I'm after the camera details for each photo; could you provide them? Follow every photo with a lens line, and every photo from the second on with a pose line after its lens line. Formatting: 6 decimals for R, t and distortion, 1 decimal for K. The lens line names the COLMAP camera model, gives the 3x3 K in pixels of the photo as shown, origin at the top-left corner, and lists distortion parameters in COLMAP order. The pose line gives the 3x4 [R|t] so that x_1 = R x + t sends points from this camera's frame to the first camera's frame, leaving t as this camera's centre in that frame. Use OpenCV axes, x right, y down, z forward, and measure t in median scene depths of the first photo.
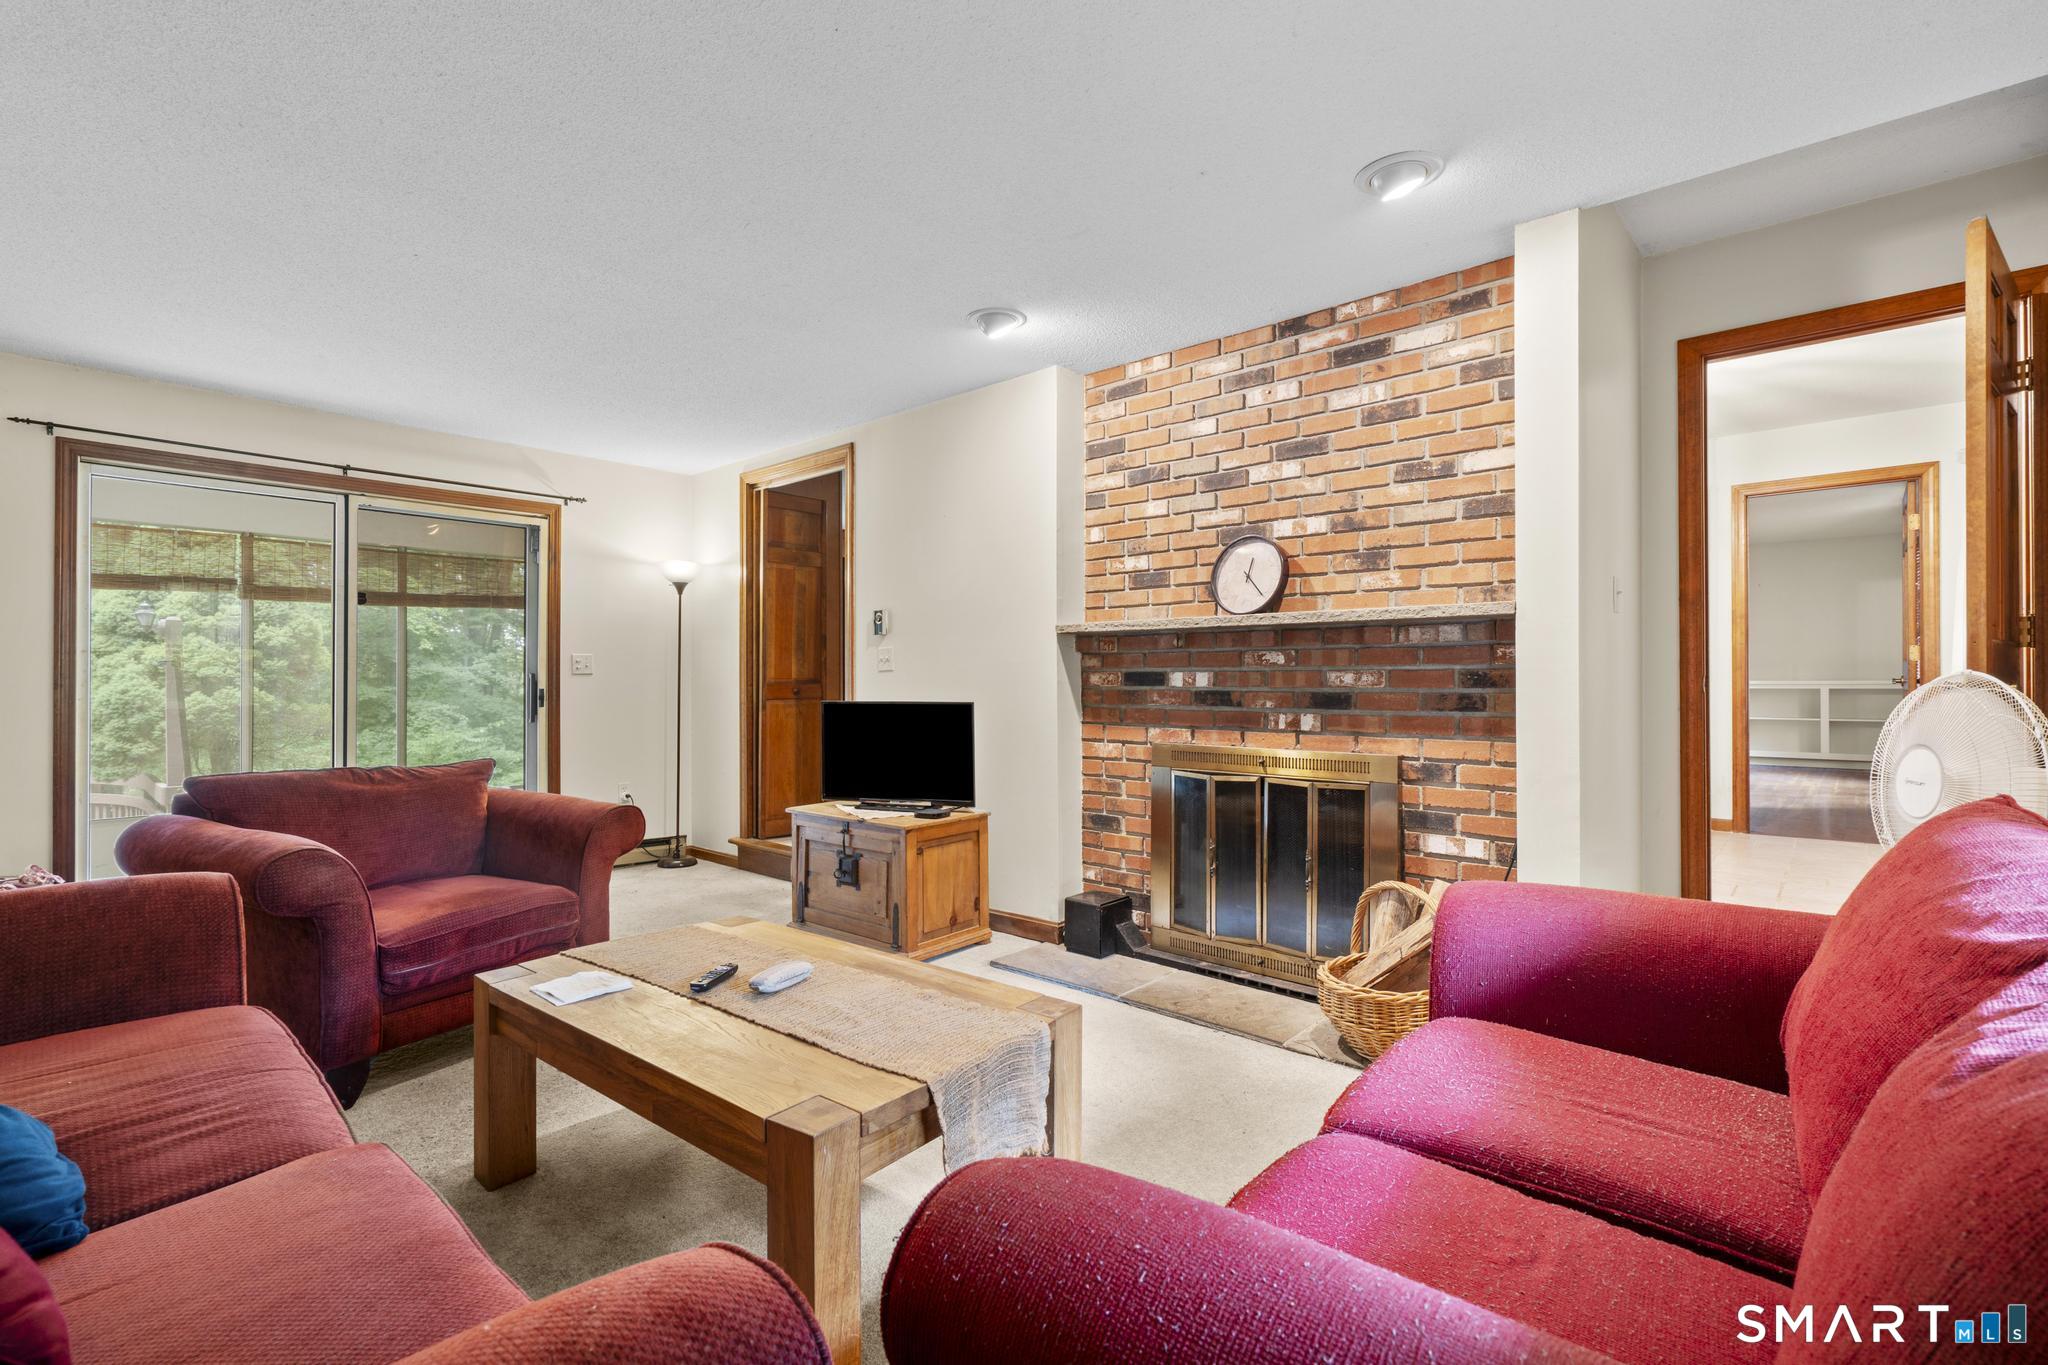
lens RADIAL K [[942.2, 0, 1024.0], [0, 942.2, 682.5], [0, 0, 1]] dist [0.000193, 0.000022]
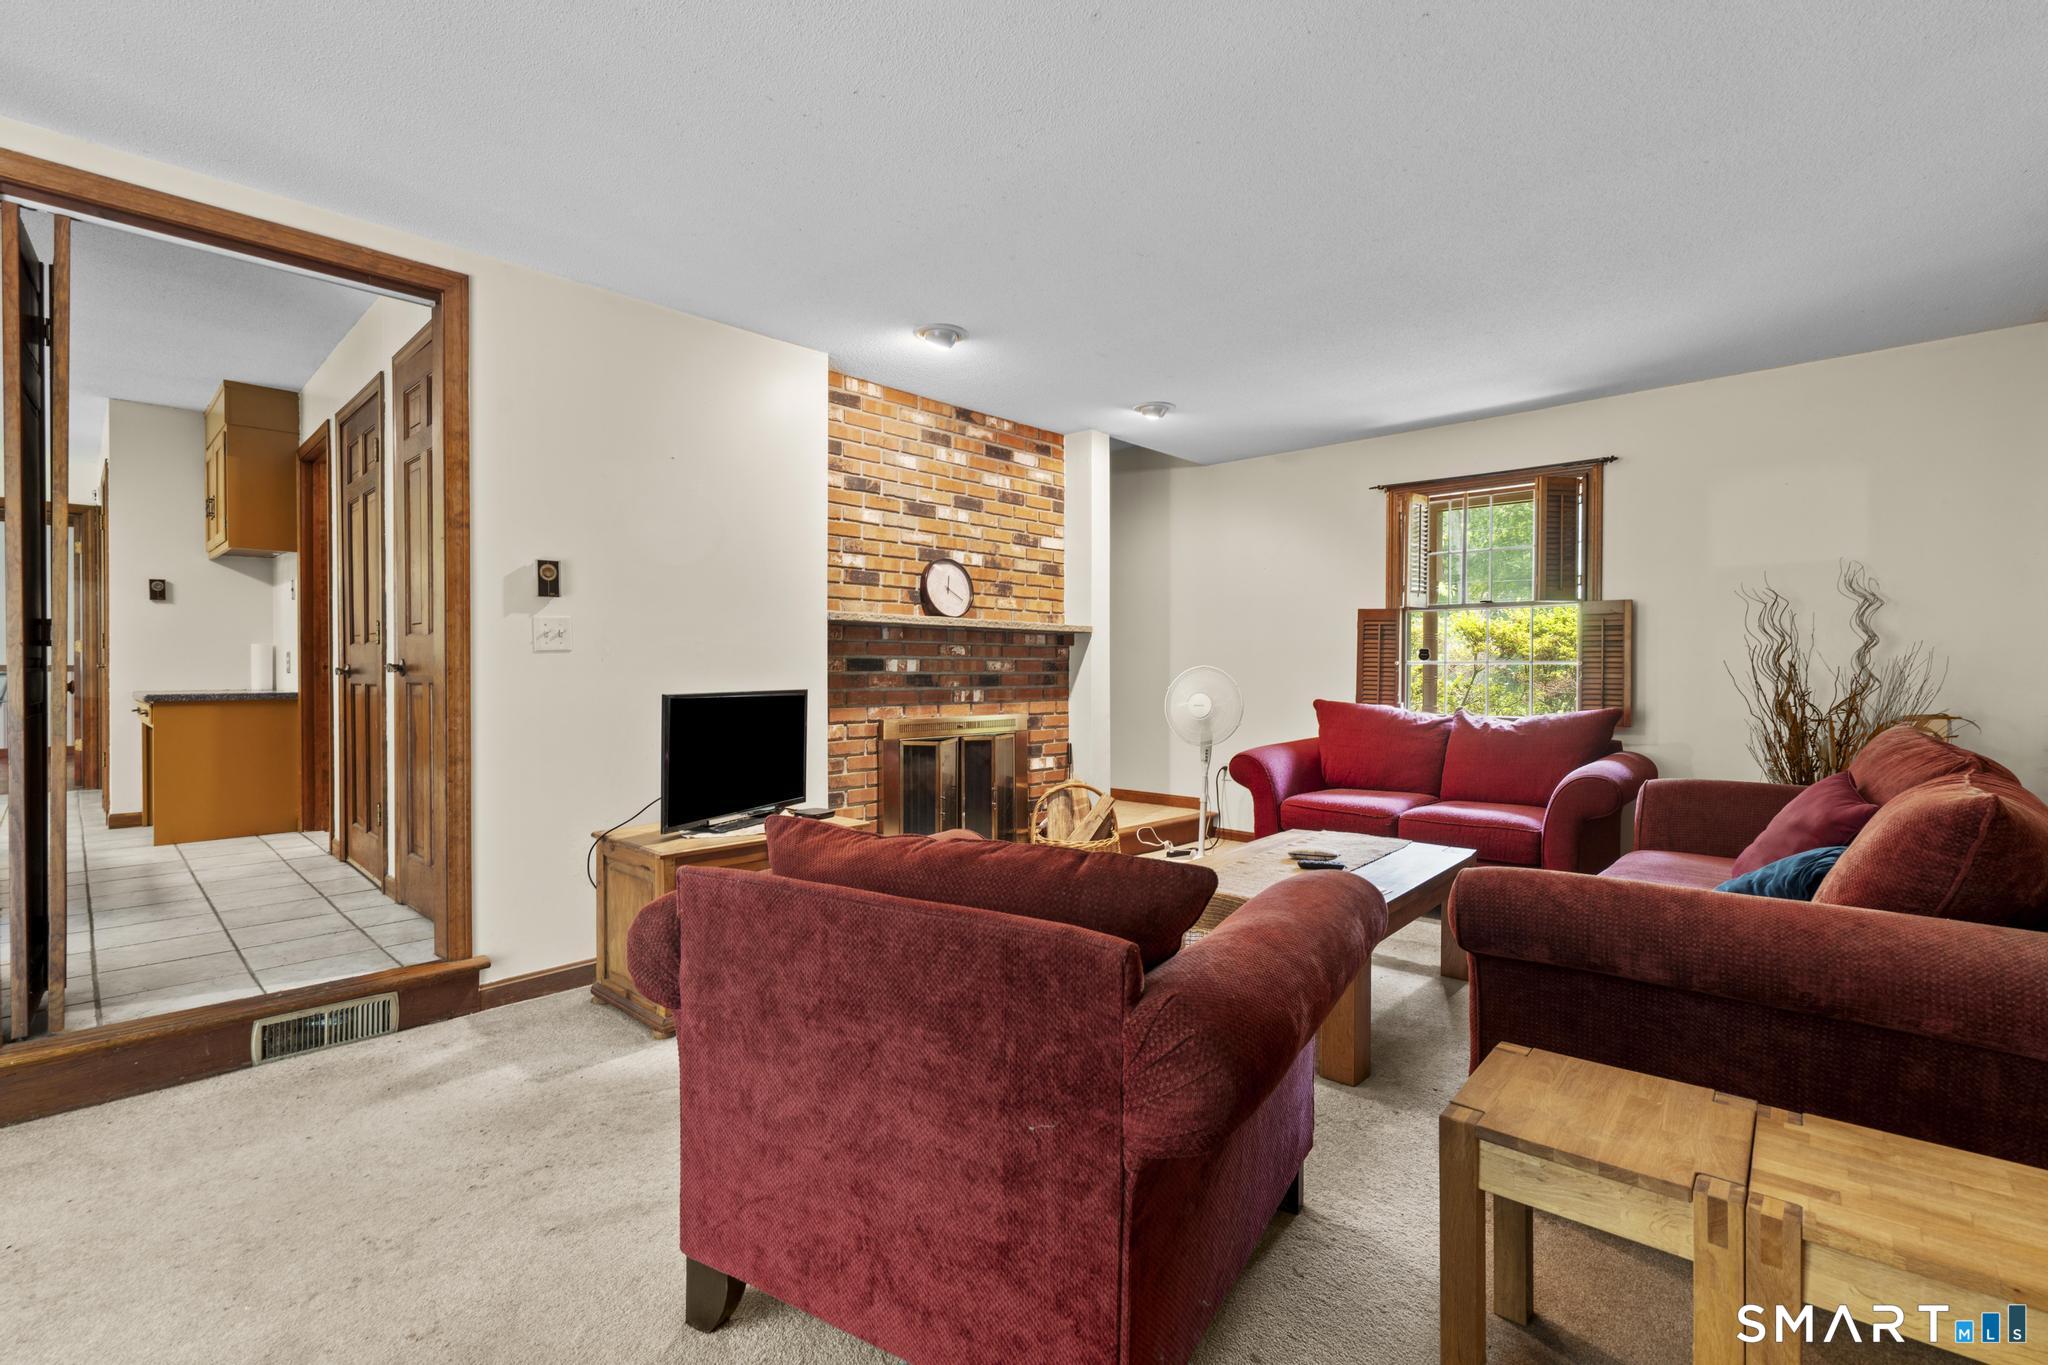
lens RADIAL K [[942.2, 0, 1024.0], [0, 942.2, 682.5], [0, 0, 1]] dist [0.000193, 0.000022]
pose [[0.021047, -0.012925, 0.999695, -1.118843], [0.000819, 0.999916, 0.012910, 0.003225], [-0.999778, 0.000547, 0.021056, 0.880031]]
